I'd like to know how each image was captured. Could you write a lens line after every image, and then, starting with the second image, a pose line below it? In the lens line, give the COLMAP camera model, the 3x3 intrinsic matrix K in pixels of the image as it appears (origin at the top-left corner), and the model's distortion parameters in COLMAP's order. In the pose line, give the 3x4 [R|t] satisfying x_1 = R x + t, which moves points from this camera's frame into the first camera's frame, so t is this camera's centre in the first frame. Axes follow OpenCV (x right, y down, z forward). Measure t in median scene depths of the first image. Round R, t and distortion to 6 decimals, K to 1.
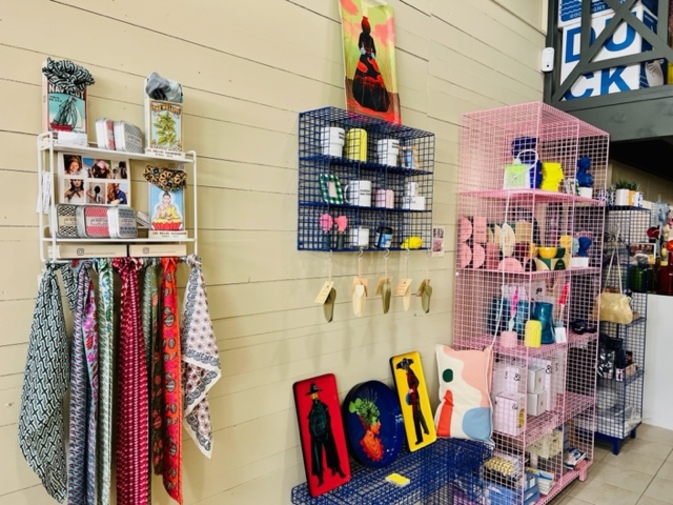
lens RADIAL K [[501.4, 0, 336.9], [0, 501.4, 263.8], [0, 0, 1]] dist [0.038117, -0.009243]
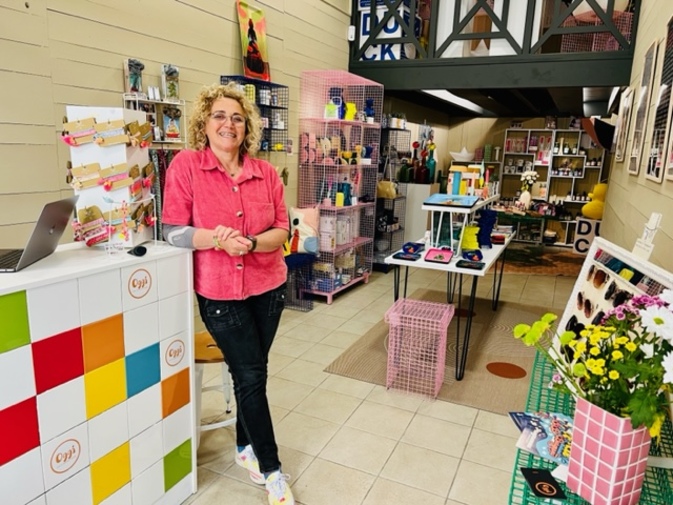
lens RADIAL K [[501.4, 0, 336.9], [0, 501.4, 263.8], [0, 0, 1]] dist [0.038117, -0.009243]
pose [[0.948104, -0.051097, 0.313826, -0.212874], [-0.005507, 0.984216, 0.176887, 0.045274], [-0.317911, -0.169436, 0.932858, -0.758466]]
